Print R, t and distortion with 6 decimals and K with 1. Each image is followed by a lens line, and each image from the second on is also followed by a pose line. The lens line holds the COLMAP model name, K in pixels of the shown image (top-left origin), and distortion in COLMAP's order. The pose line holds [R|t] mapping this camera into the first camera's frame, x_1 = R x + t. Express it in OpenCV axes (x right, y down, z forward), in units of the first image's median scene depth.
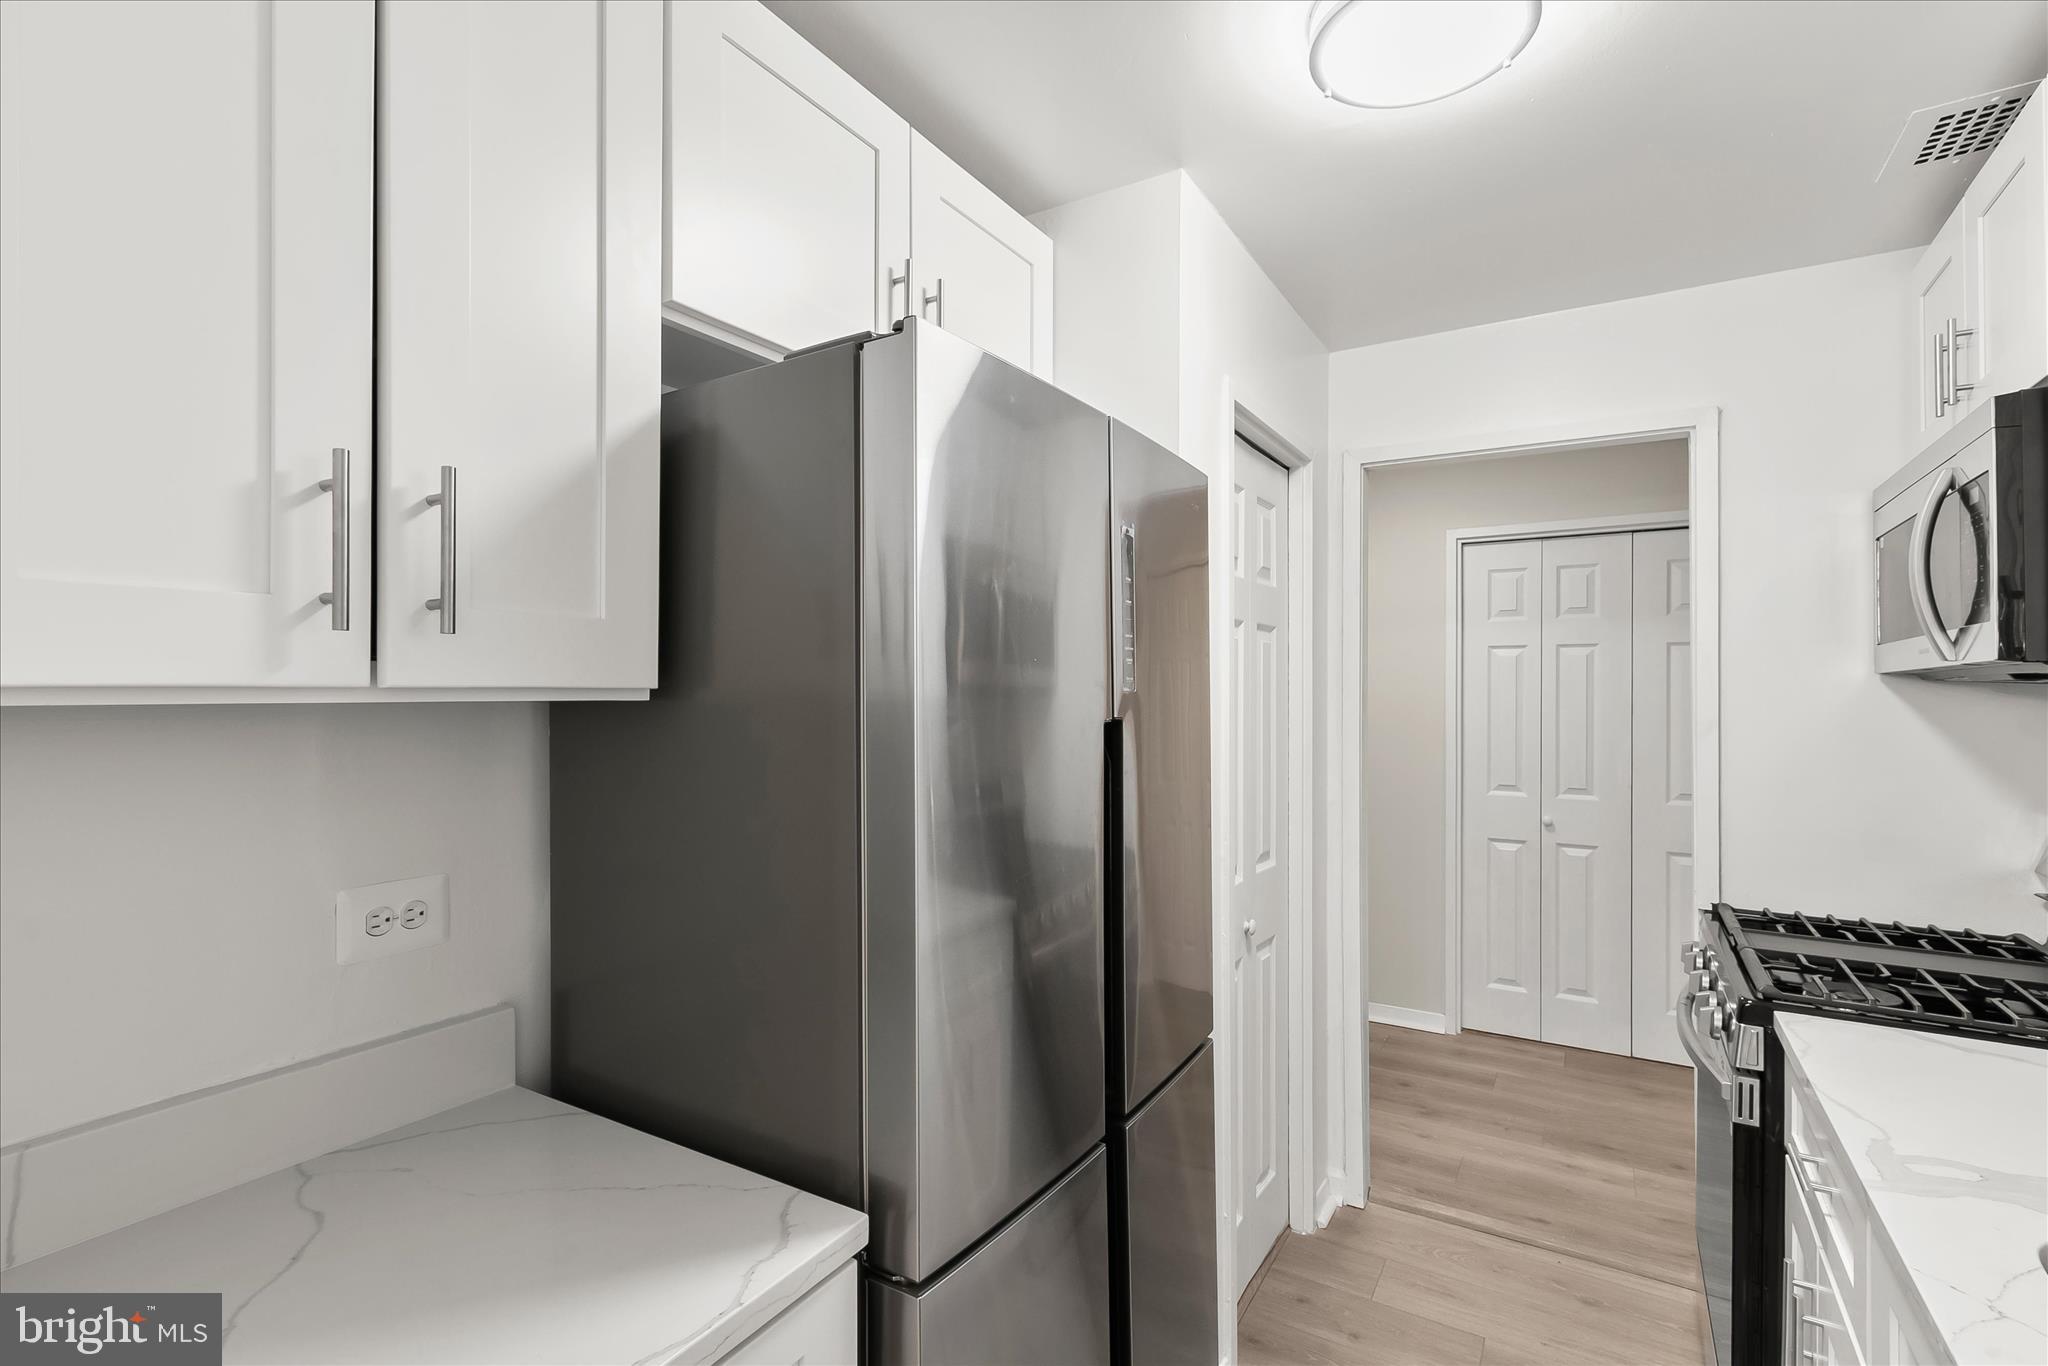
lens RADIAL K [[944.0, 0, 1012.2], [0, 944.0, 690.8], [0, 0, 1]] dist [0.001853, -0.000341]
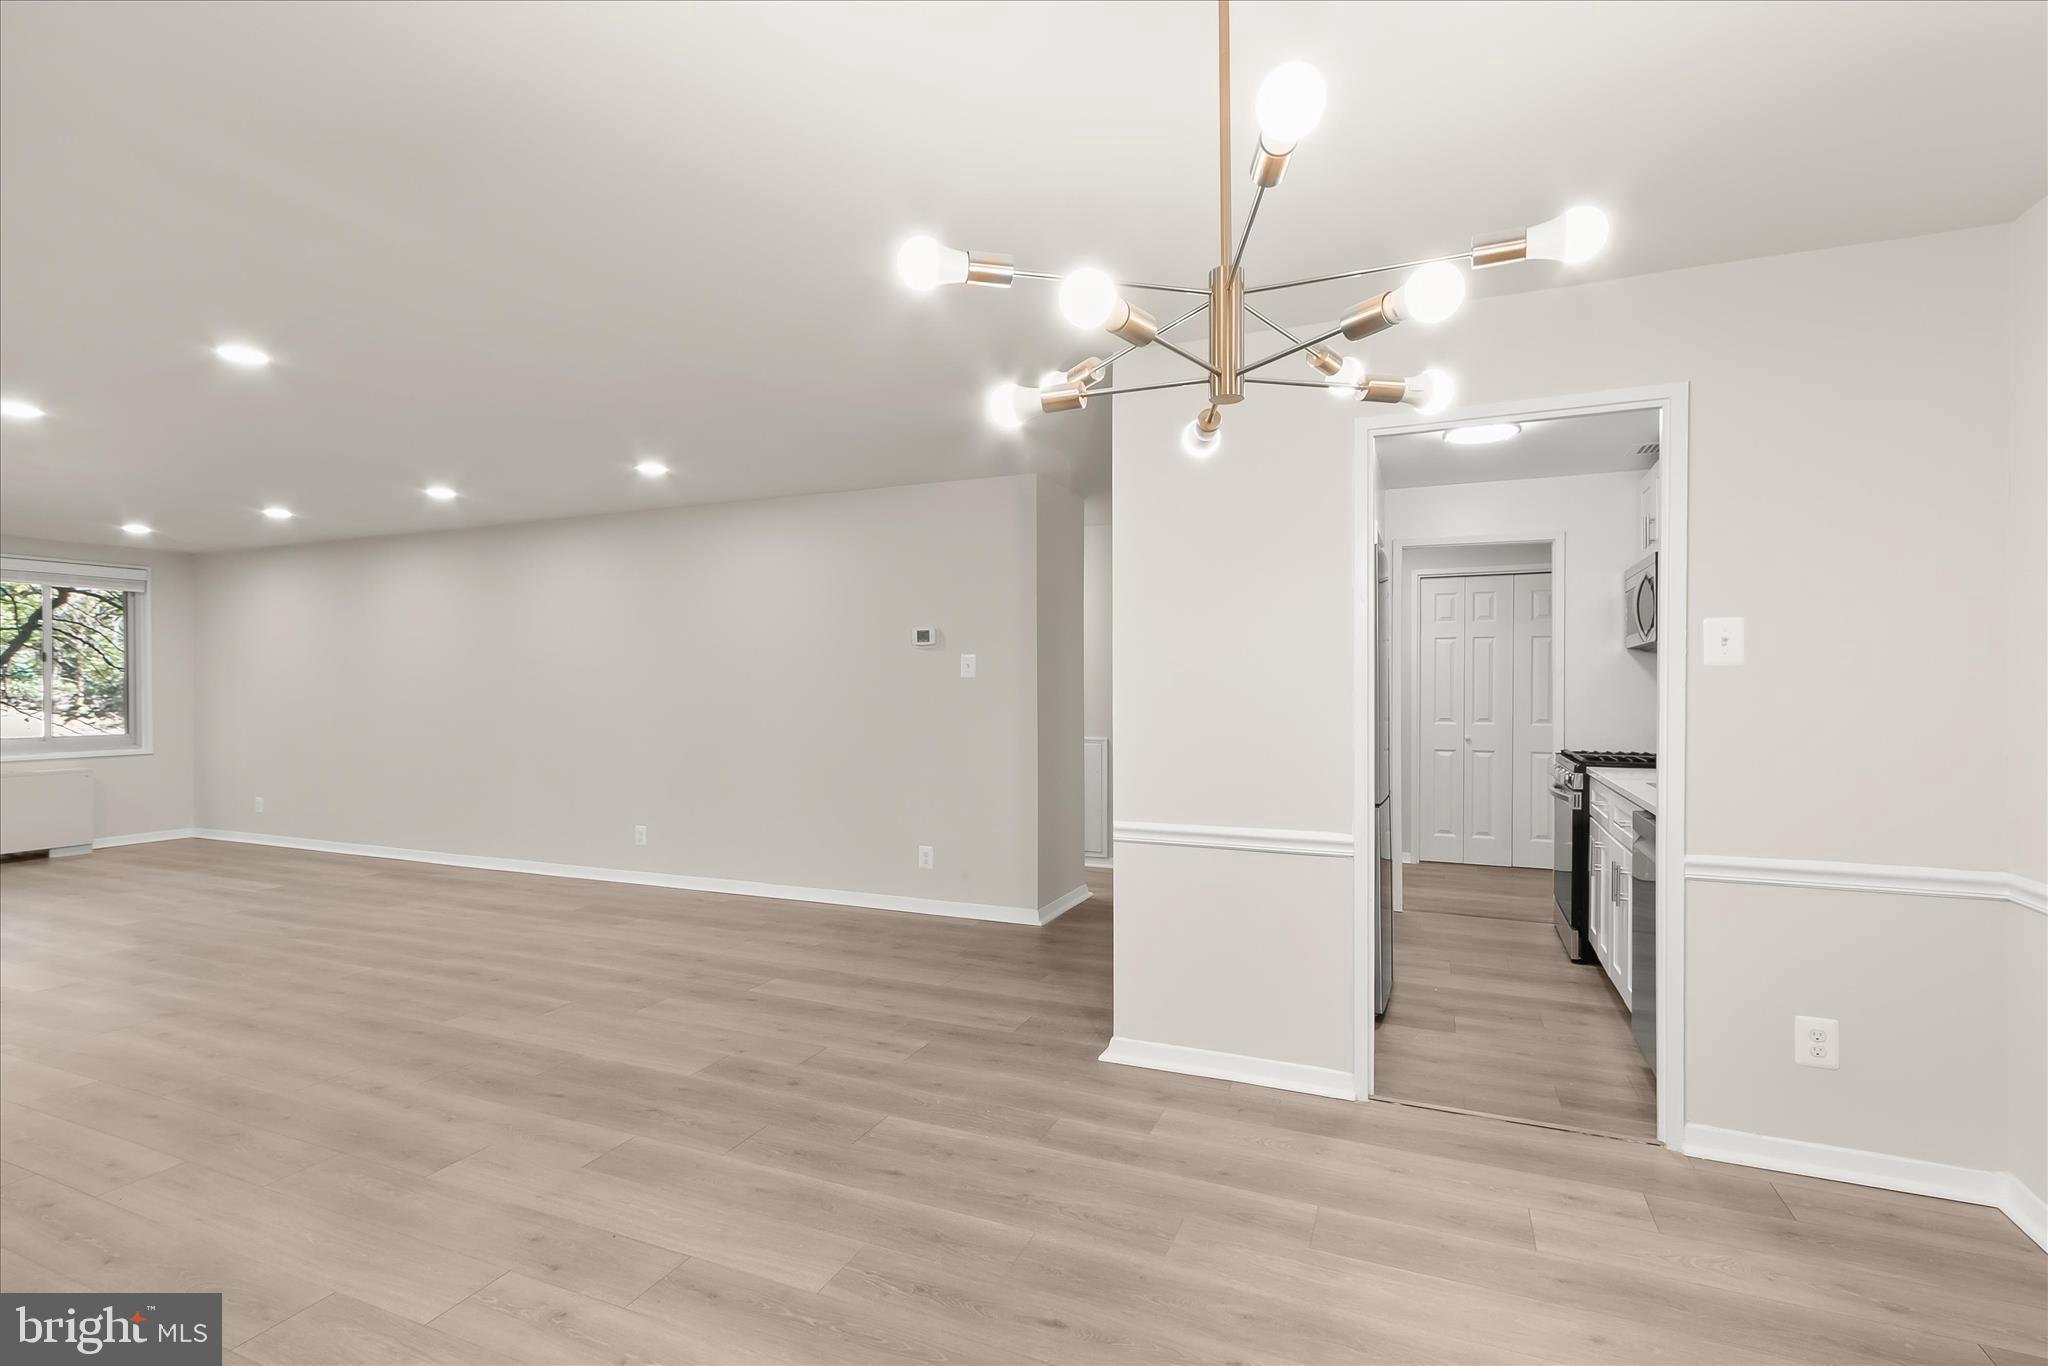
lens RADIAL K [[944.0, 0, 1012.2], [0, 944.0, 690.8], [0, 0, 1]] dist [0.001853, -0.000341]
pose [[0.990817, -0.001565, 0.135202, -0.692754], [0.000688, 0.999978, 0.006537, 0.052926], [-0.135209, -0.006384, 0.990796, -0.849069]]
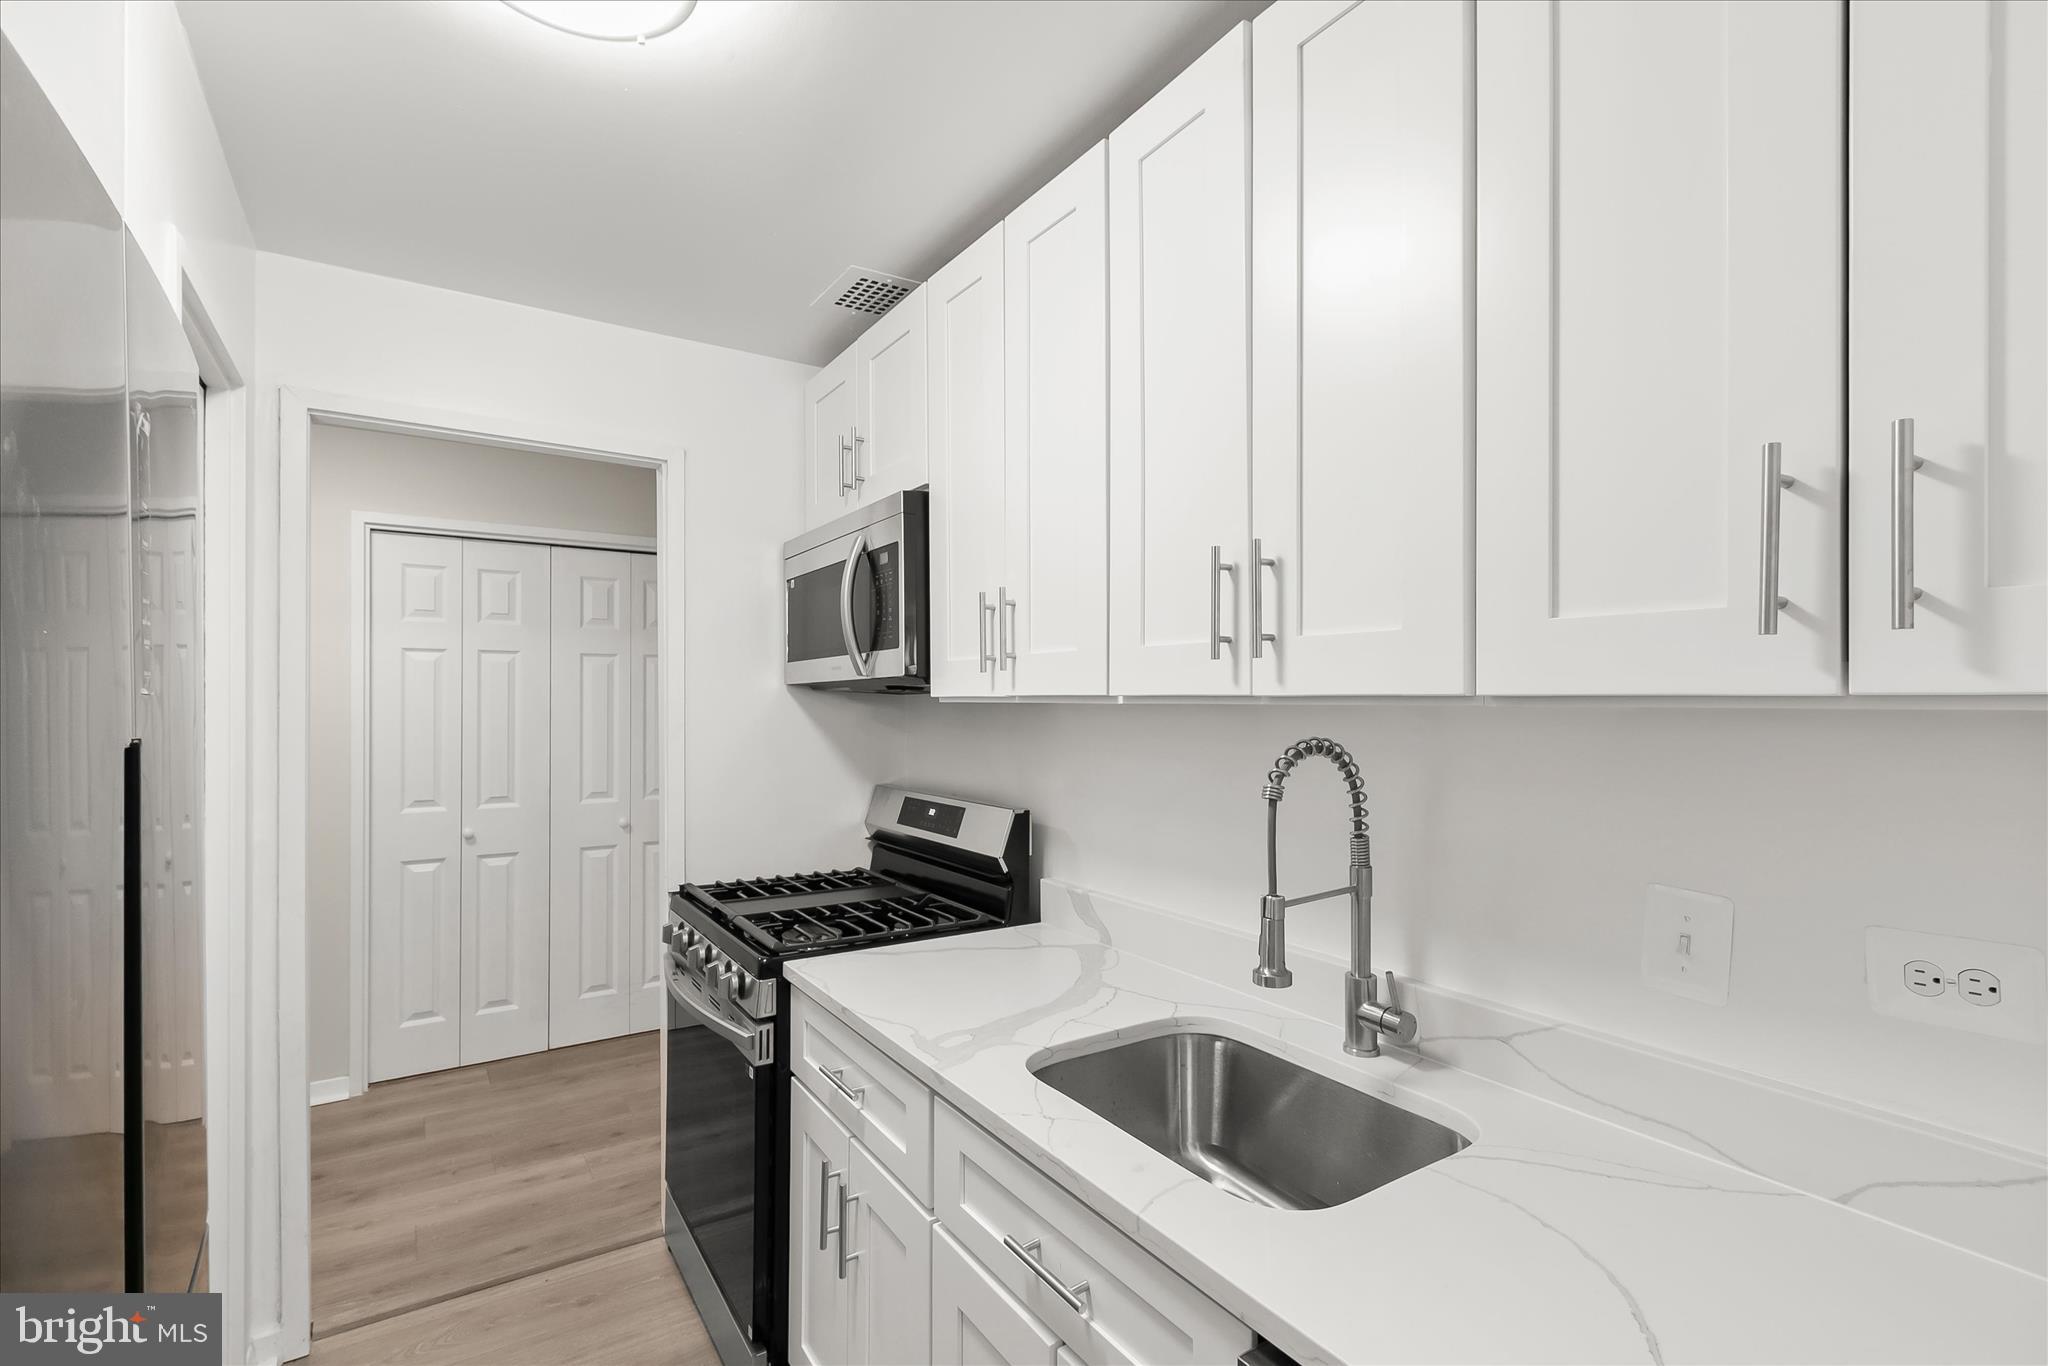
lens RADIAL K [[939.6, 0, 1025.0], [0, 939.6, 700.0], [0, 0, 1]] dist [0.004918, 0.000101]
pose [[0.418676, 0.000207, 0.908136, -0.086385], [-0.001284, 0.999999, 0.000364, 0.001567], [-0.908135, -0.001318, 0.418676, 0.120367]]
